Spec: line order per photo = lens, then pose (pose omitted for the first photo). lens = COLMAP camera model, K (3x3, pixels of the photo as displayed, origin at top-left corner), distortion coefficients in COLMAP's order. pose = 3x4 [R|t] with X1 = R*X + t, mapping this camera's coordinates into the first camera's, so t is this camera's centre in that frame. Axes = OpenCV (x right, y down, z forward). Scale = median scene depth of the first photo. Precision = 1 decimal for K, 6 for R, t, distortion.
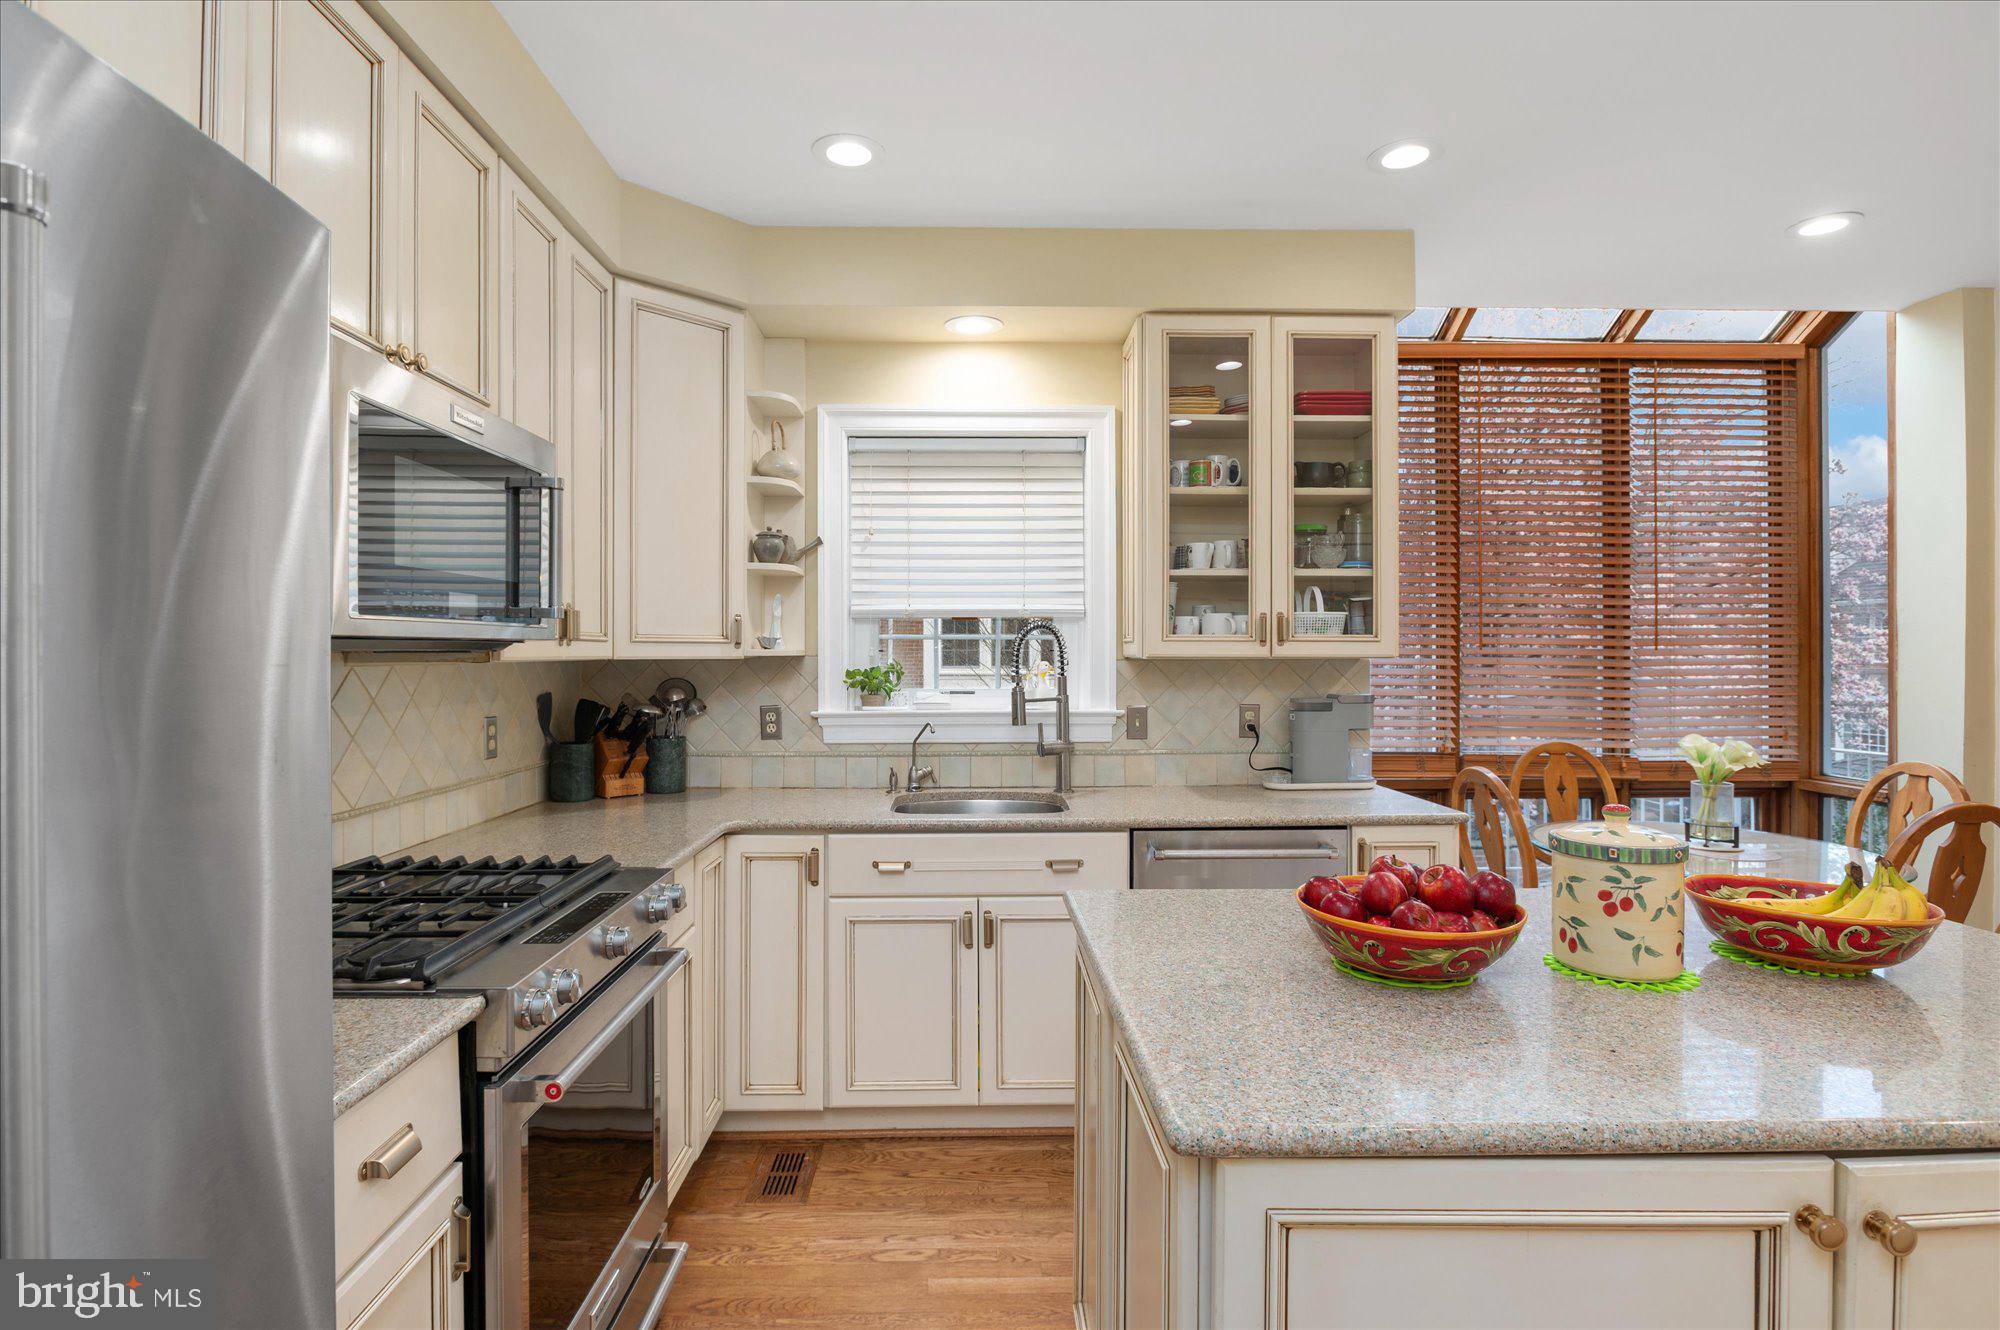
lens RADIAL K [[998.8, 0, 1011.4], [0, 998.8, 651.9], [0, 0, 1]] dist [-0.002671, -0.000121]
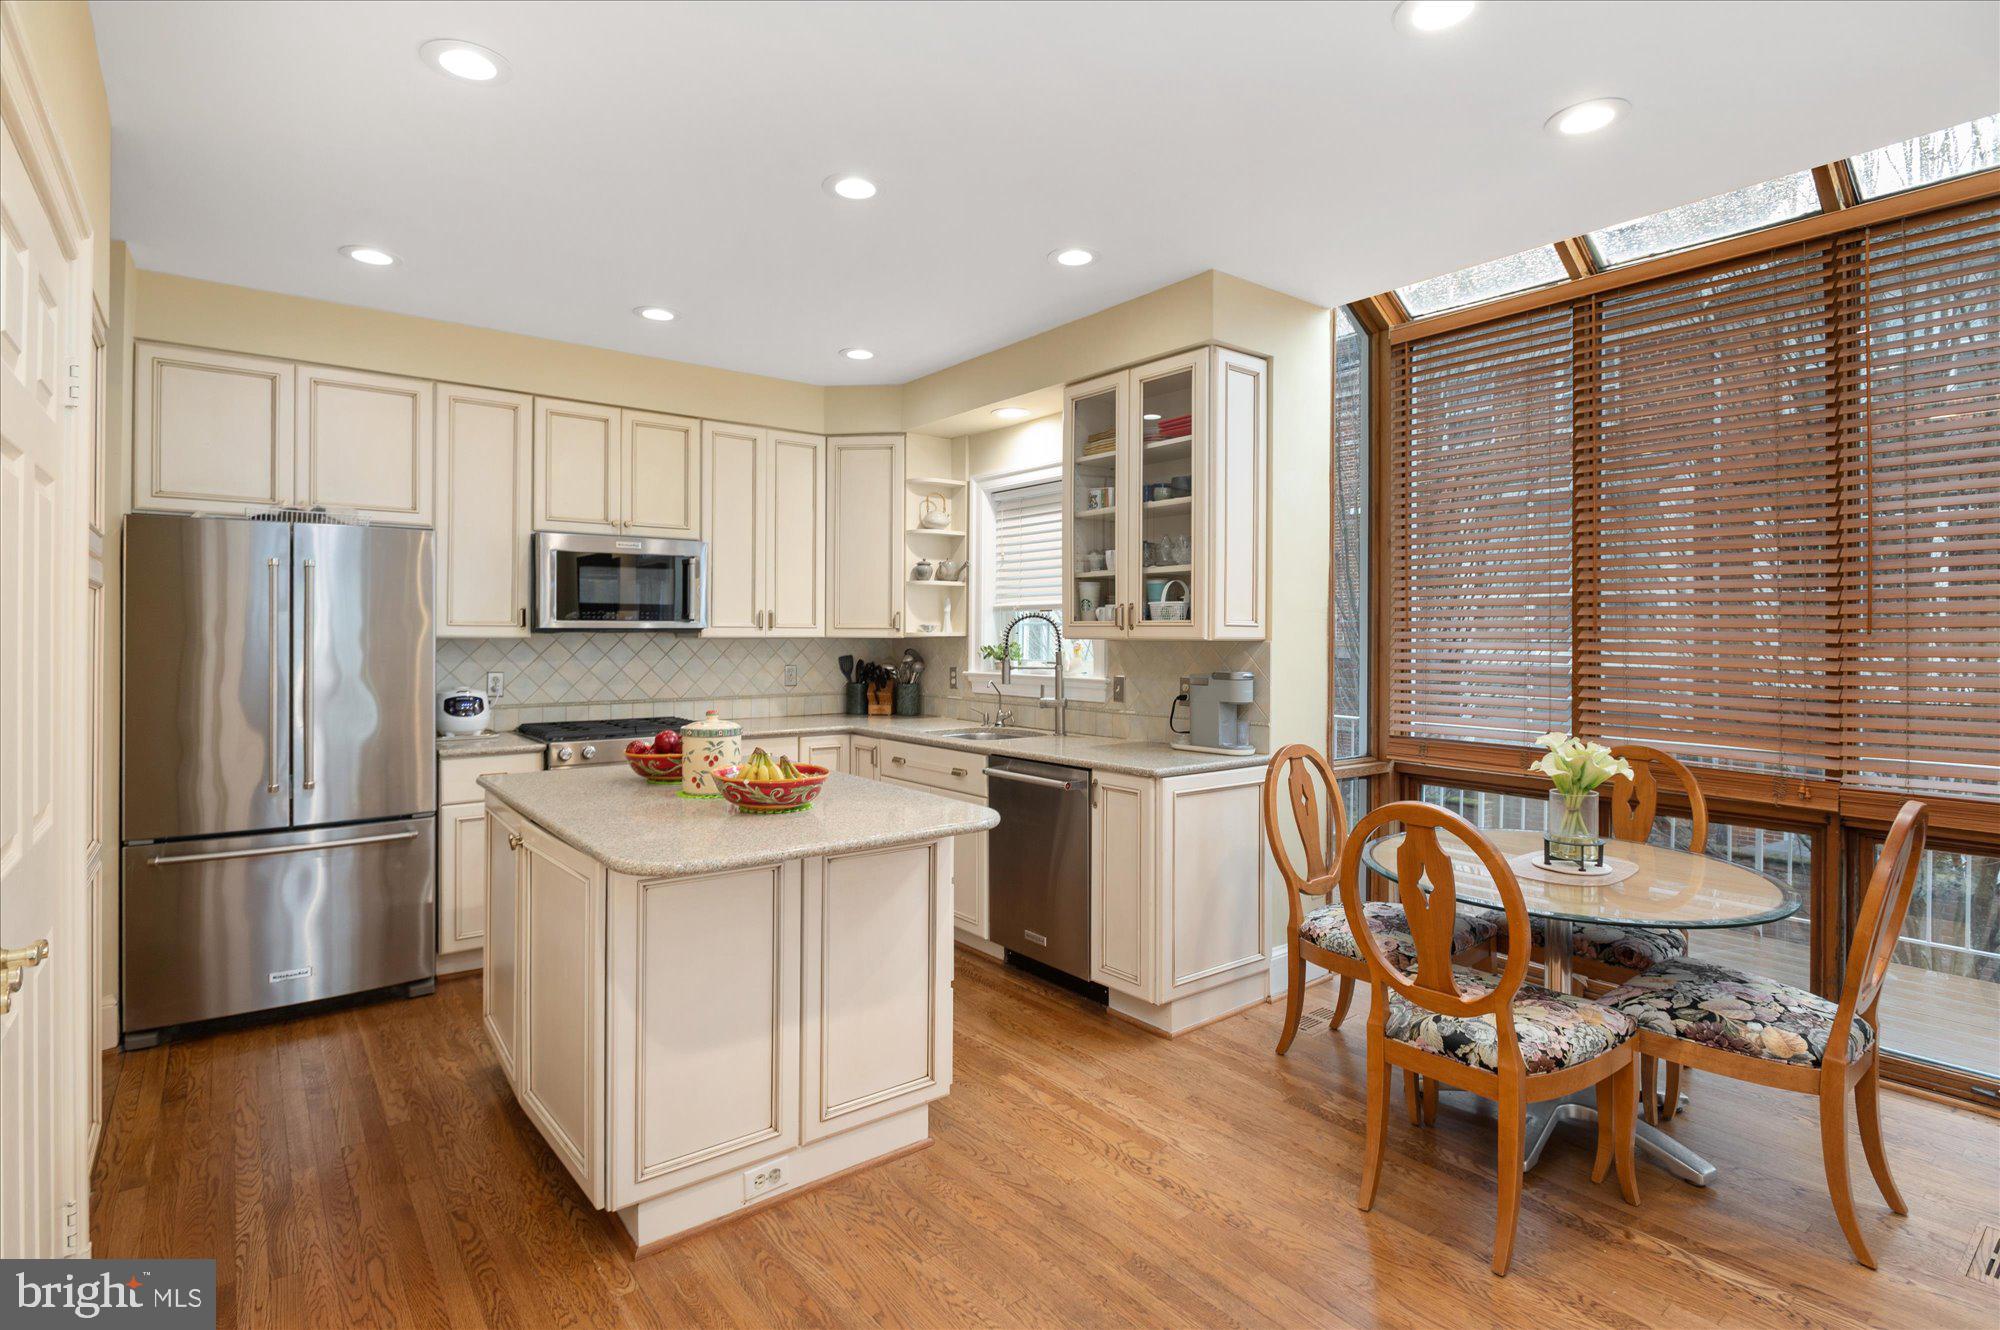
lens RADIAL K [[984.9, 0, 994.2], [0, 984.9, 639.4], [0, 0, 1]] dist [-0.004130, 0.000188]
pose [[0.597651, 0.006839, -0.801727, 1.105827], [-0.003445, 0.999976, 0.005962, -0.001044], [0.801749, -0.000802, 0.597661, 0.111274]]
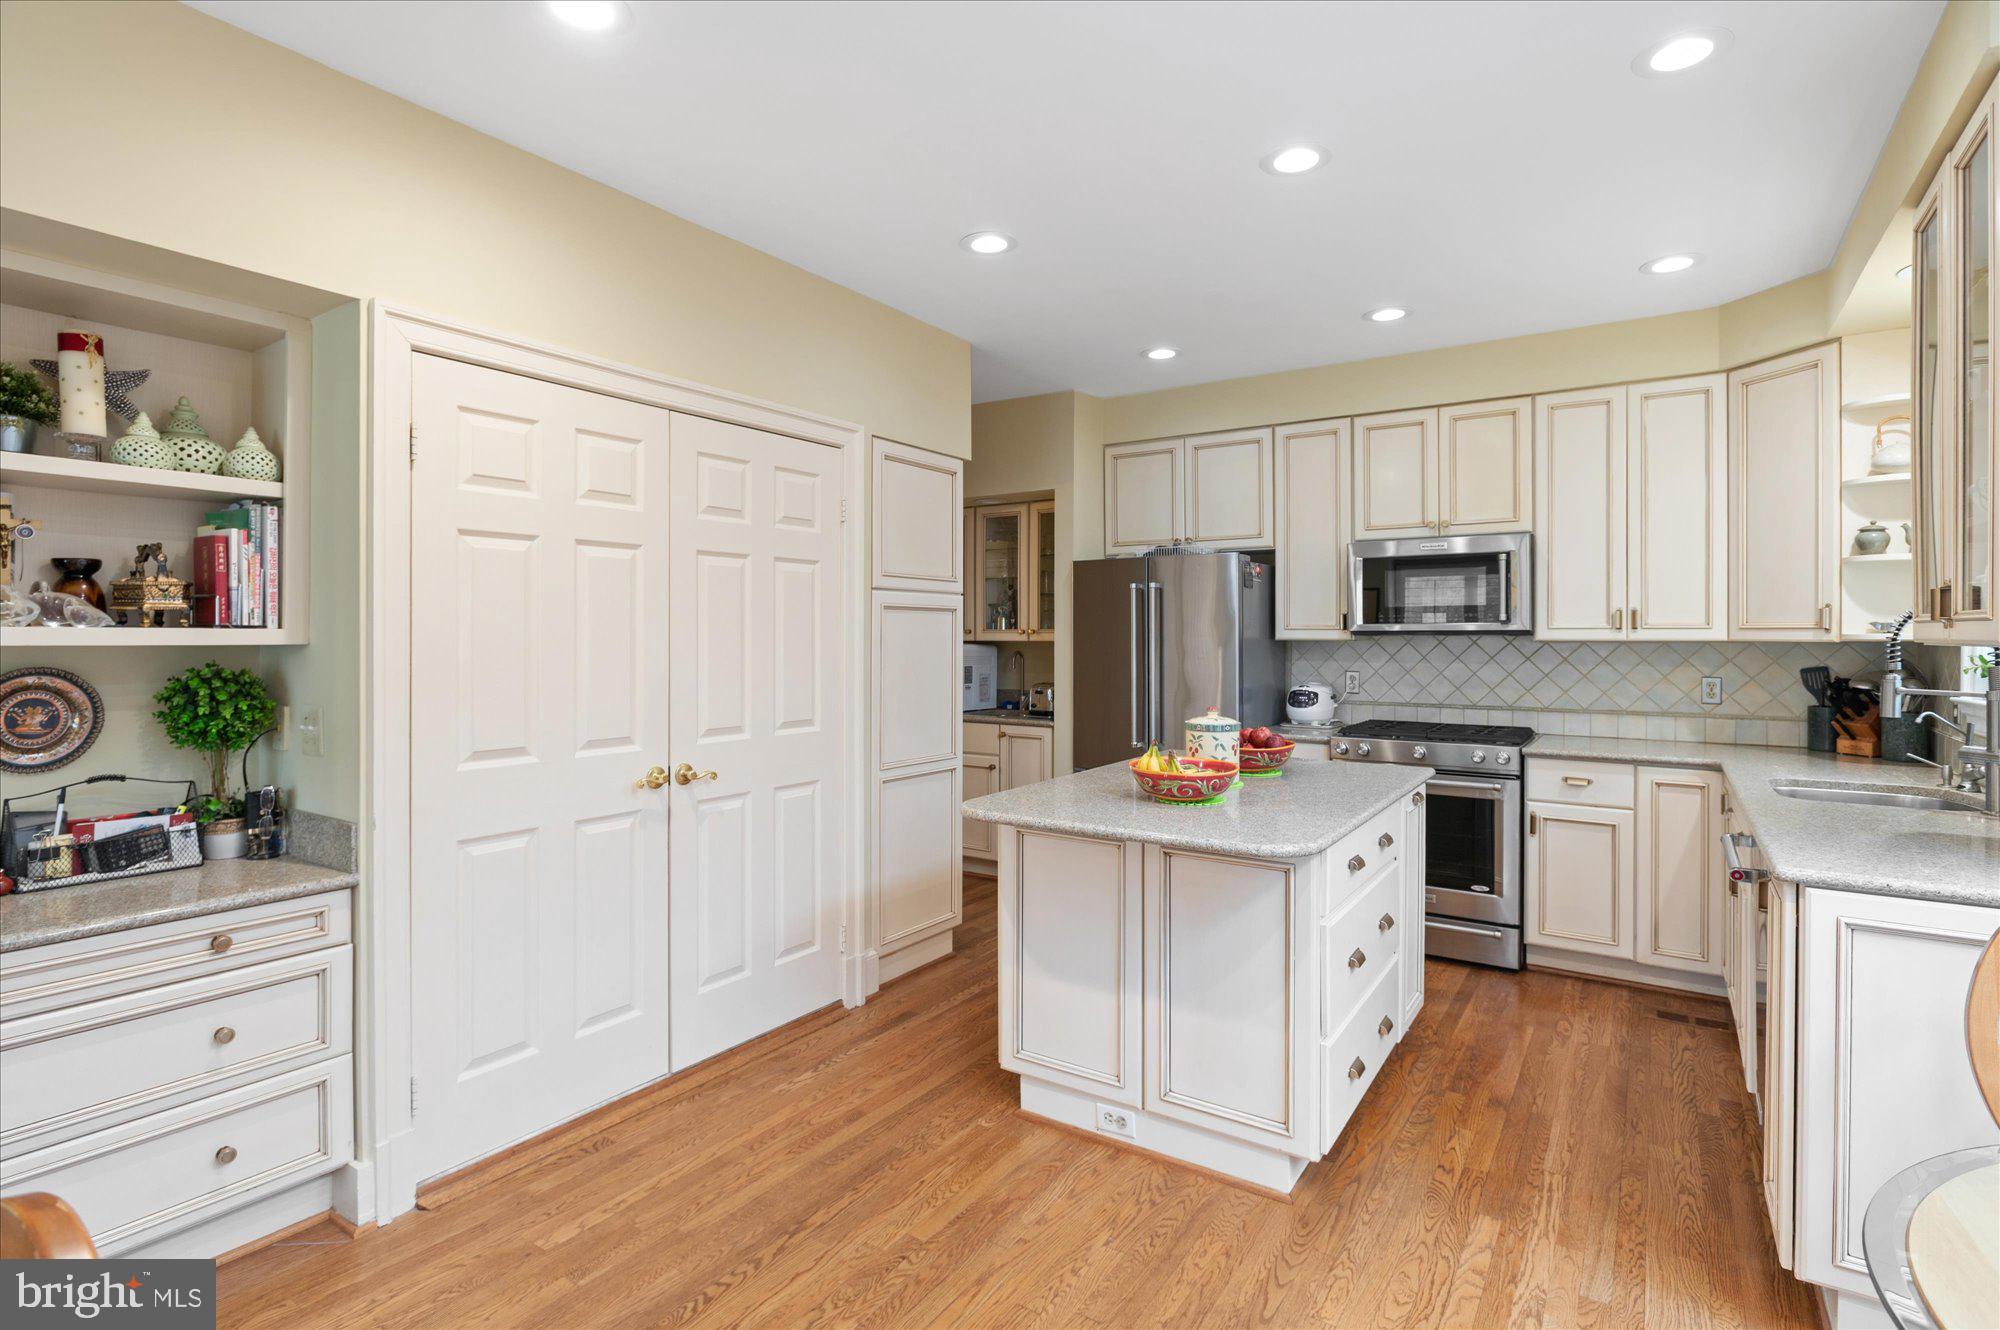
lens RADIAL K [[984.9, 0, 994.2], [0, 984.9, 639.4], [0, 0, 1]] dist [-0.004130, 0.000188]
pose [[-0.579974, 0.003831, -0.814626, 1.147516], [-0.000853, 0.999986, 0.005310, -0.001111], [0.814634, 0.003775, -0.579962, 0.814741]]
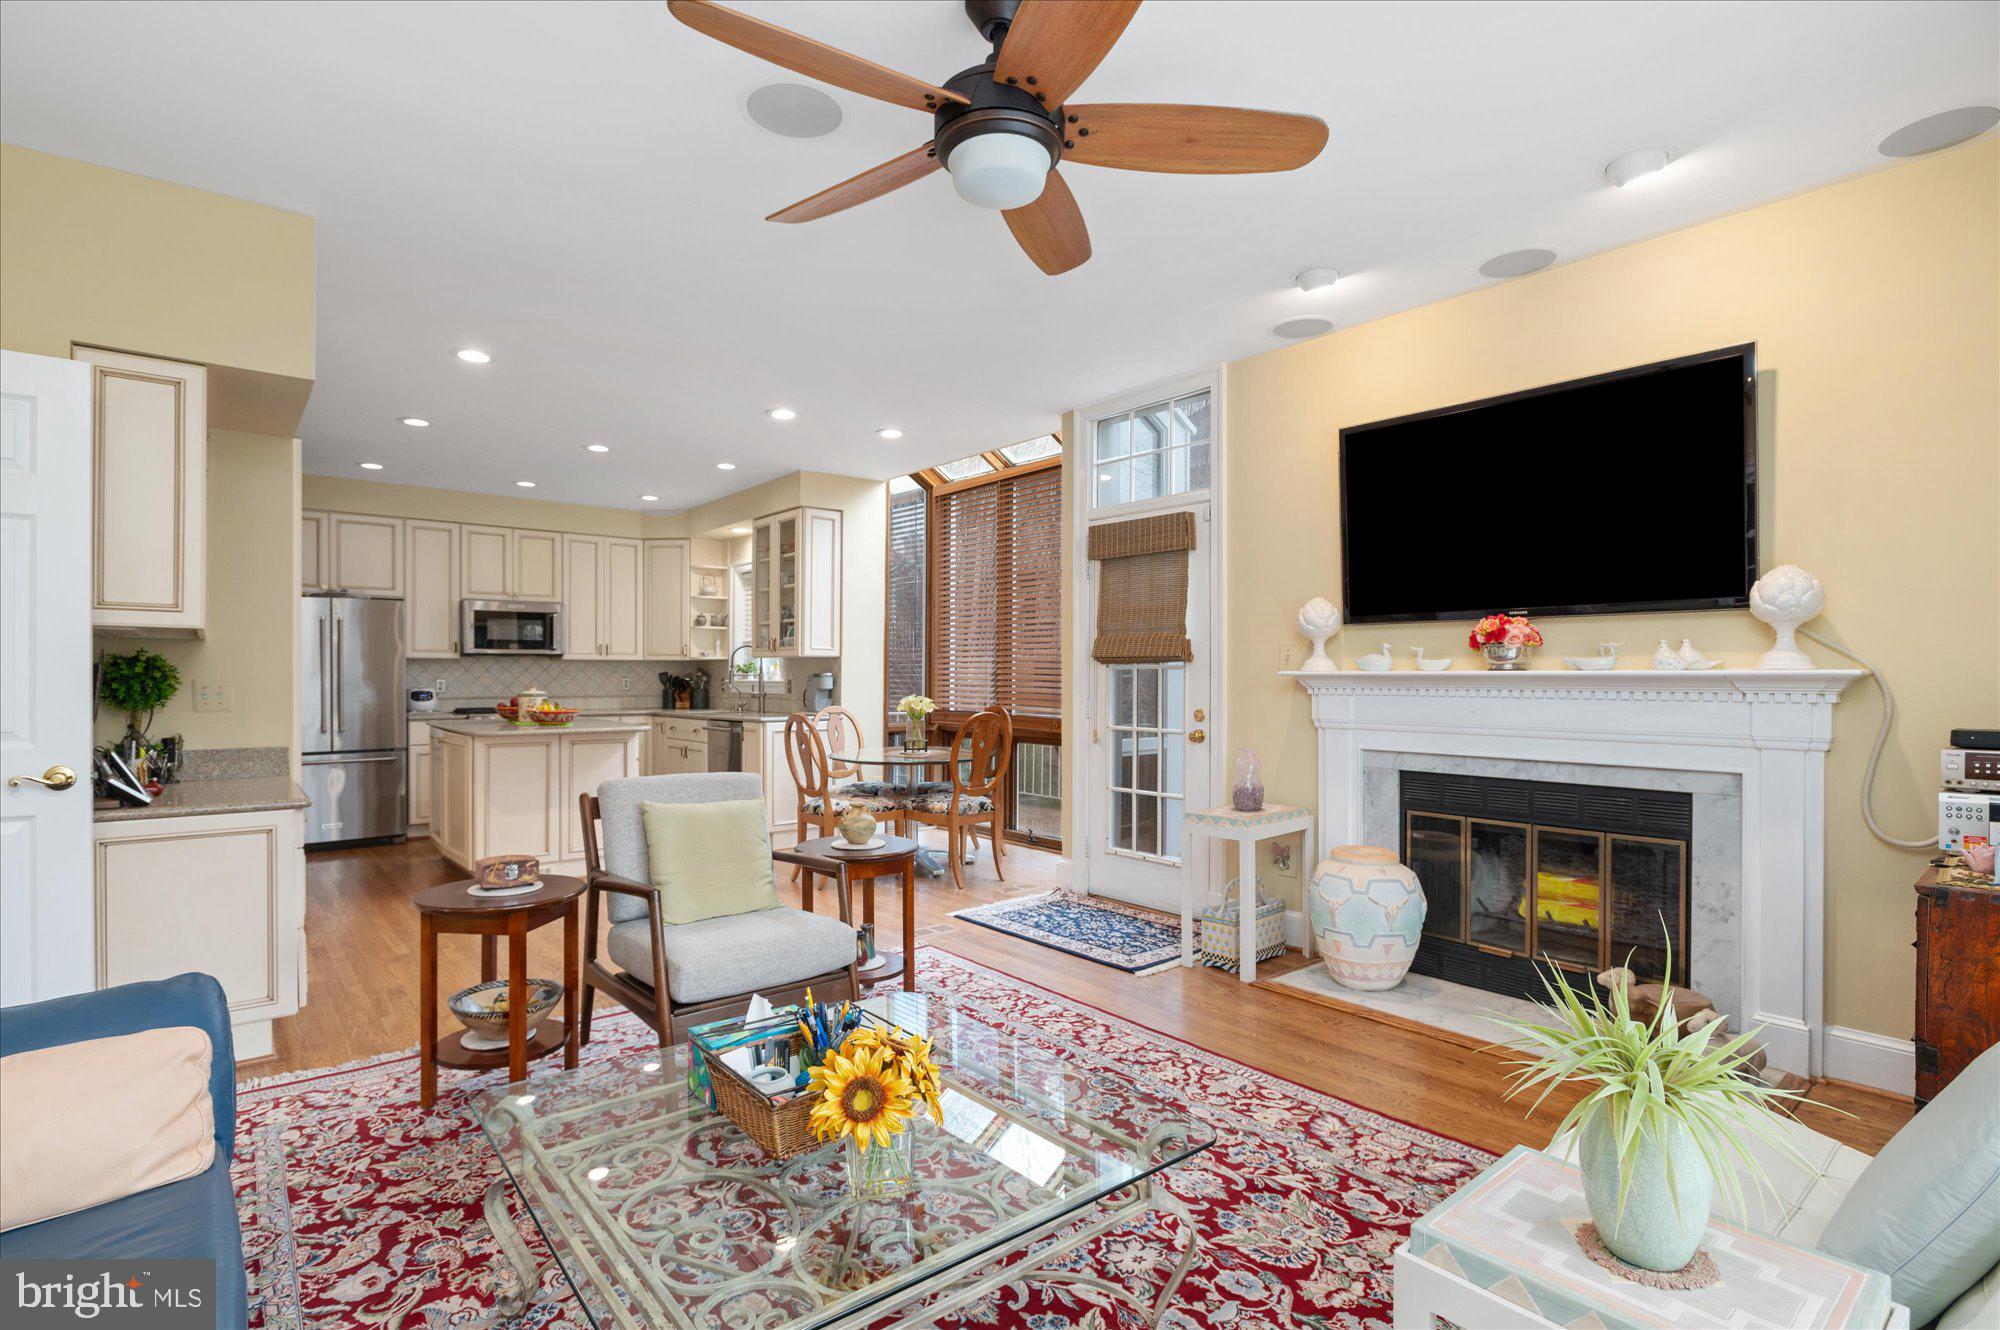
lens RADIAL K [[968.5, 0, 994.3], [0, 968.5, 681.4], [0, 0, 1]] dist [-0.002114, 0.000052]
pose [[0.619799, 0.003432, -0.784753, 2.315277], [-0.000431, 0.999992, 0.004033, 0.052916], [0.784761, -0.002161, 0.619795, -0.034408]]
